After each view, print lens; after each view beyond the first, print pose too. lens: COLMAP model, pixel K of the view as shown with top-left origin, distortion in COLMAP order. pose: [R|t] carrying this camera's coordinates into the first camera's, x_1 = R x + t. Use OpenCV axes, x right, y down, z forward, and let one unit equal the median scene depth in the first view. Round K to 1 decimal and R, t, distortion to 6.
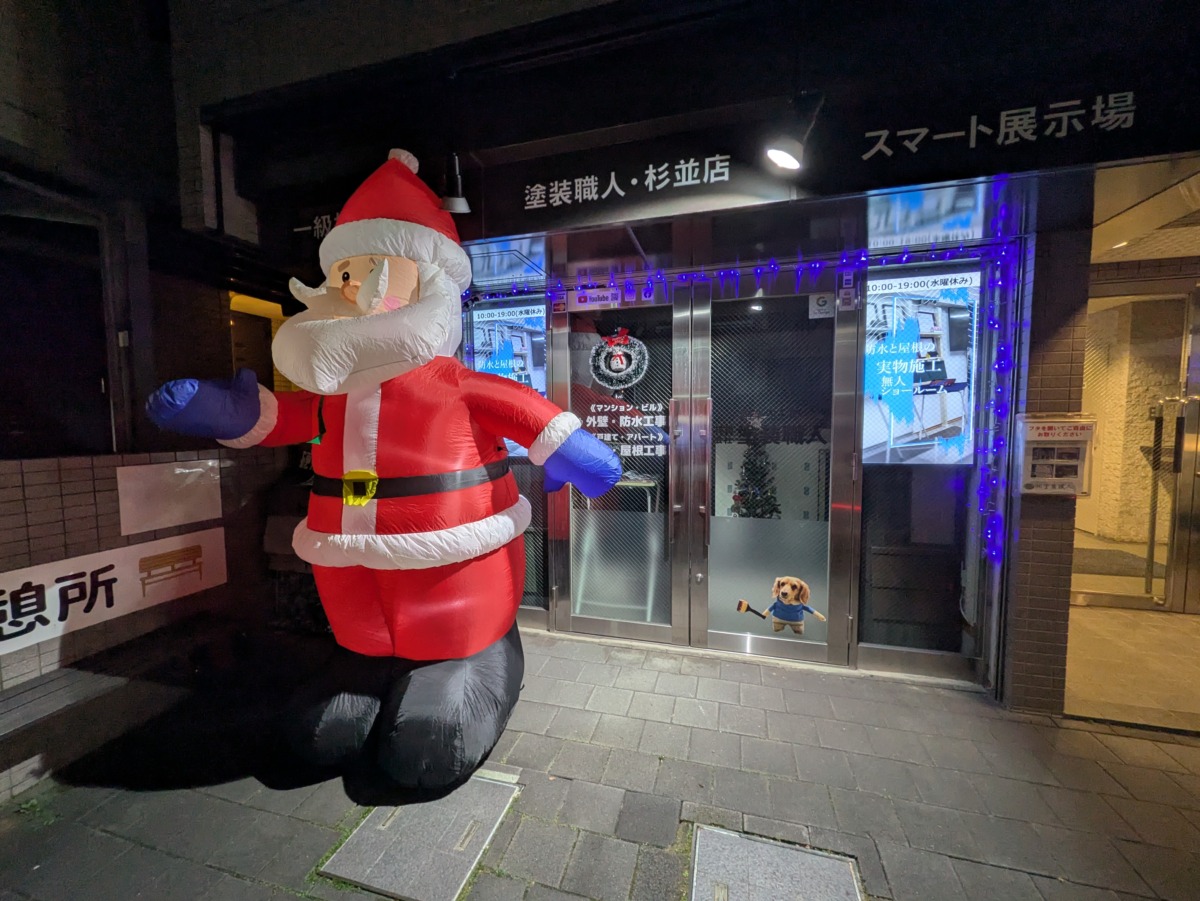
lens RADIAL K [[476.2, 0, 600.5], [0, 476.2, 450.7], [0, 0, 1]] dist [0.000627, 0.000496]
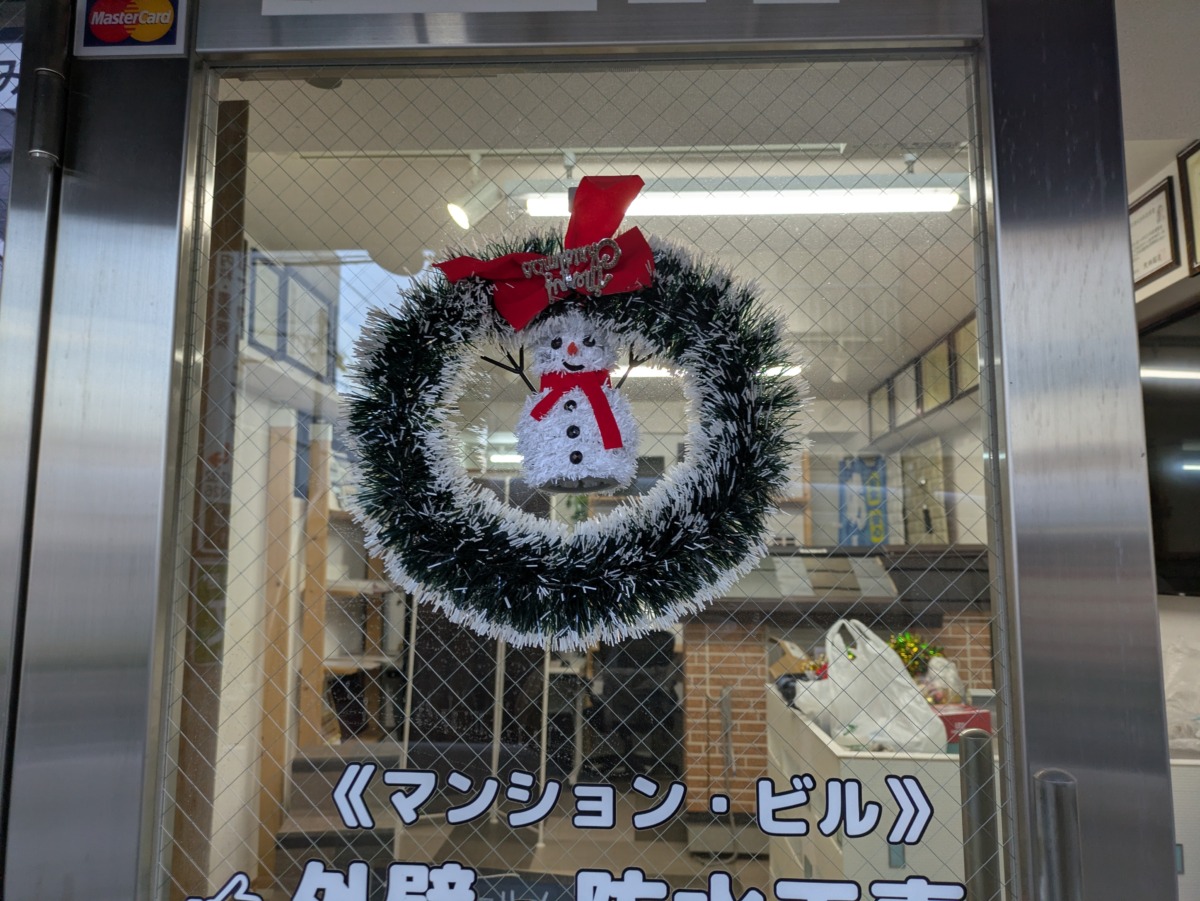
lens RADIAL K [[920.9, 0, 610.7], [0, 920.9, 451.6], [0, 0, 1]] dist [0.011475, 0.003620]
pose [[0.974007, 0.042367, 0.222519, -0.010703], [0.000357, 0.982064, -0.188545, -0.185751], [-0.226516, 0.183724, 0.956523, 1.049880]]
